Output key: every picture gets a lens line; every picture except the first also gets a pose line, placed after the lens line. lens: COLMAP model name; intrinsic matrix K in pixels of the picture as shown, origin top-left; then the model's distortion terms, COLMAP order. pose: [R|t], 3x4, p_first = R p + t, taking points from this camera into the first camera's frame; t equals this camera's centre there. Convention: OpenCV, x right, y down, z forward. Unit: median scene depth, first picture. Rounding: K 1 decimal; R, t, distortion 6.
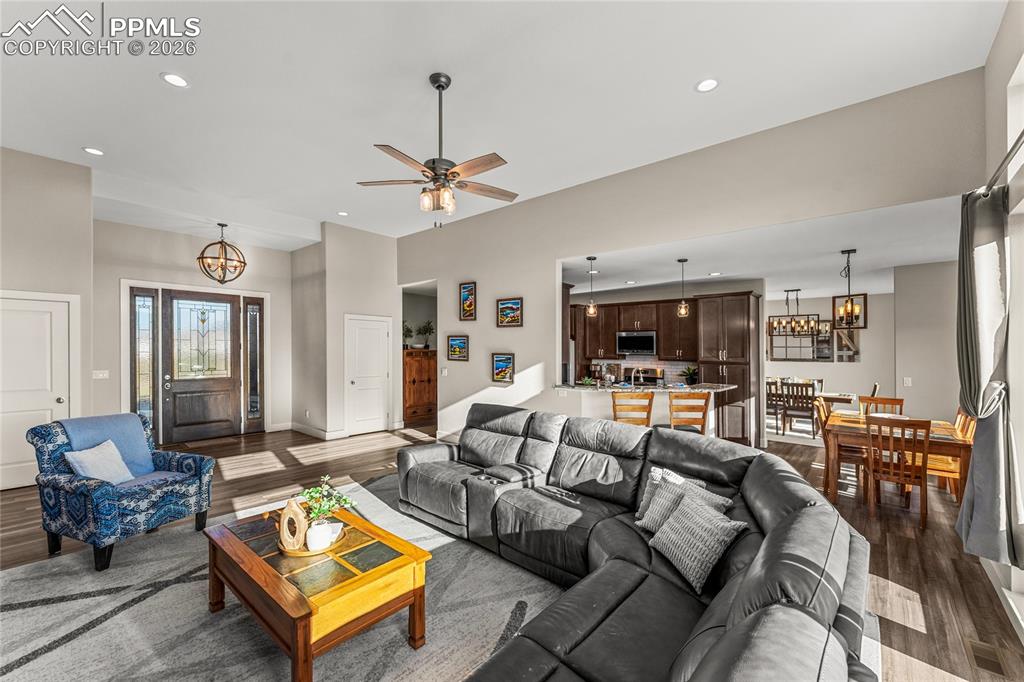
lens RADIAL K [[413.3, 0, 503.5], [0, 413.3, 340.6], [0, 0, 1]] dist [-0.003171, 0.000863]
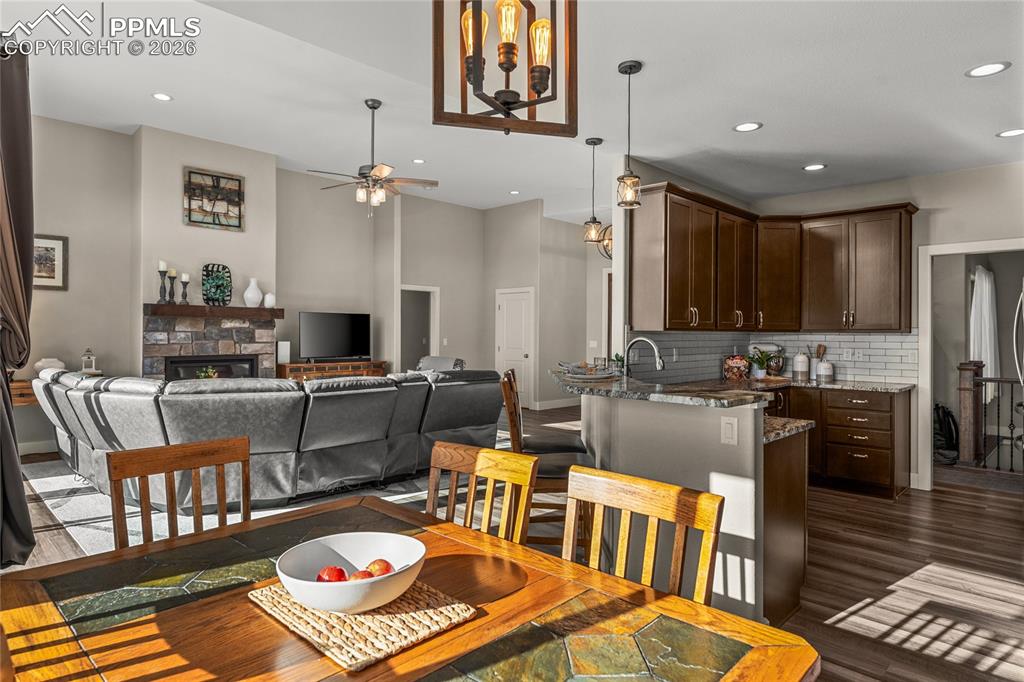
lens RADIAL K [[590.9, 0, 509.4], [0, 590.9, 335.4], [0, 0, 1]] dist [-0.002925, -0.000590]
pose [[-0.039954, -0.005079, -0.999189, 0.831135], [0.008581, 0.999948, -0.005426, 0.056396], [0.999165, -0.008791, -0.039909, 0.743168]]
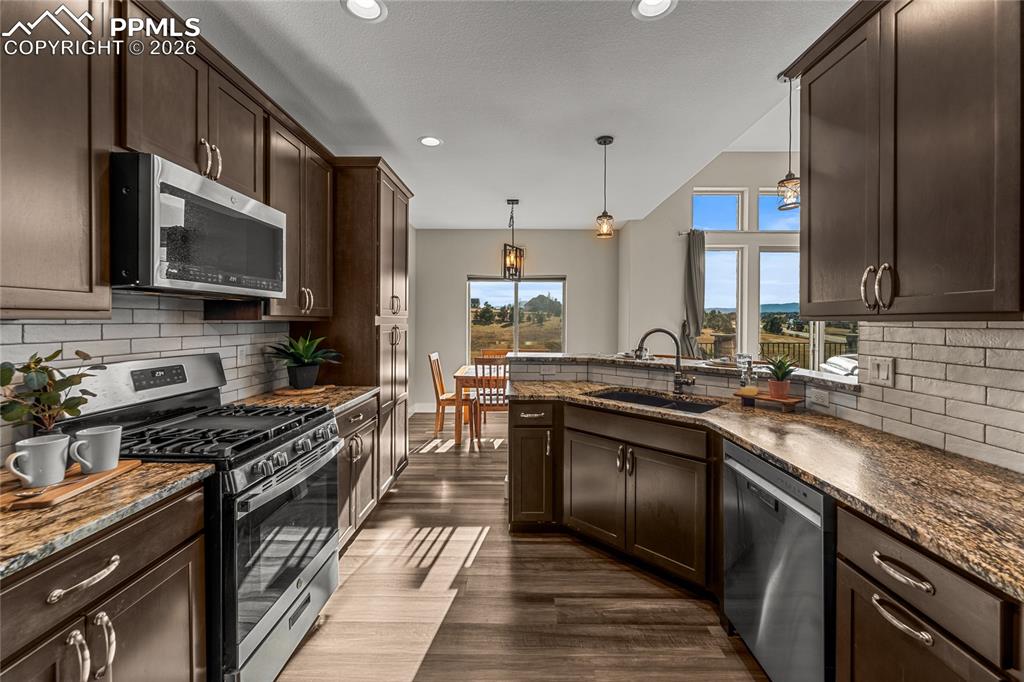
lens RADIAL K [[413.3, 0, 526.0], [0, 413.3, 322.9], [0, 0, 1]] dist [-0.003171, 0.000863]
pose [[-0.682748, -0.012879, 0.730540, 0.062161], [-0.021222, 0.999772, -0.002208, 0.054338], [-0.730345, -0.017011, -0.682866, 1.217477]]
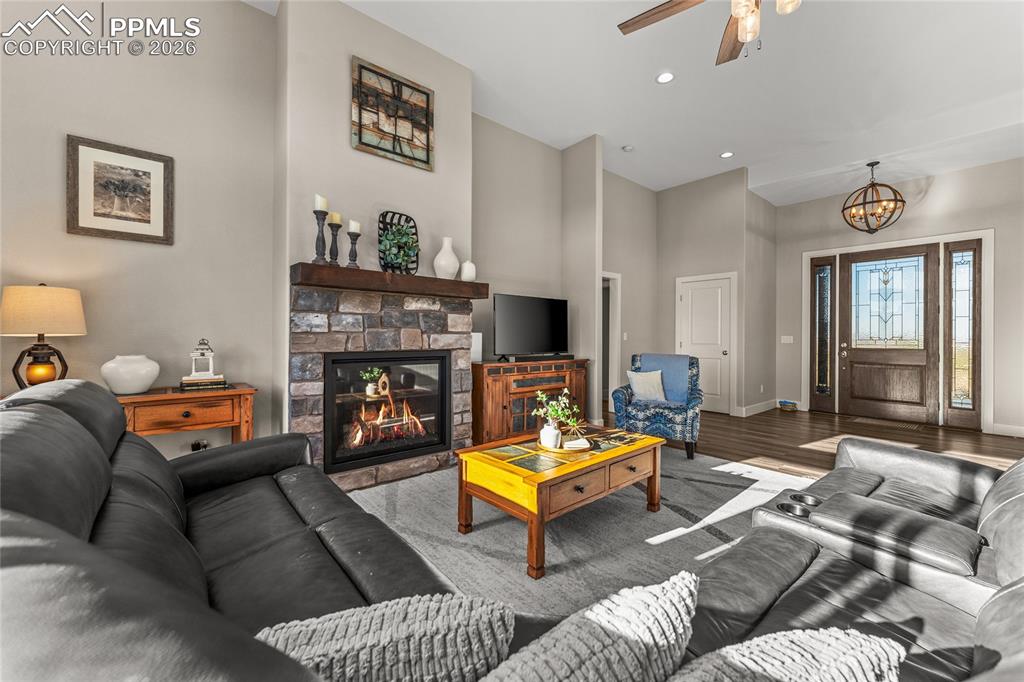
lens RADIAL K [[413.3, 0, 513.6], [0, 413.3, 337.4], [0, 0, 1]] dist [-0.003171, 0.000863]
pose [[-0.128907, -0.006844, -0.991633, 0.237664], [0.008592, 0.999931, -0.008018, 0.071778], [0.991619, -0.009554, -0.128839, 0.359406]]
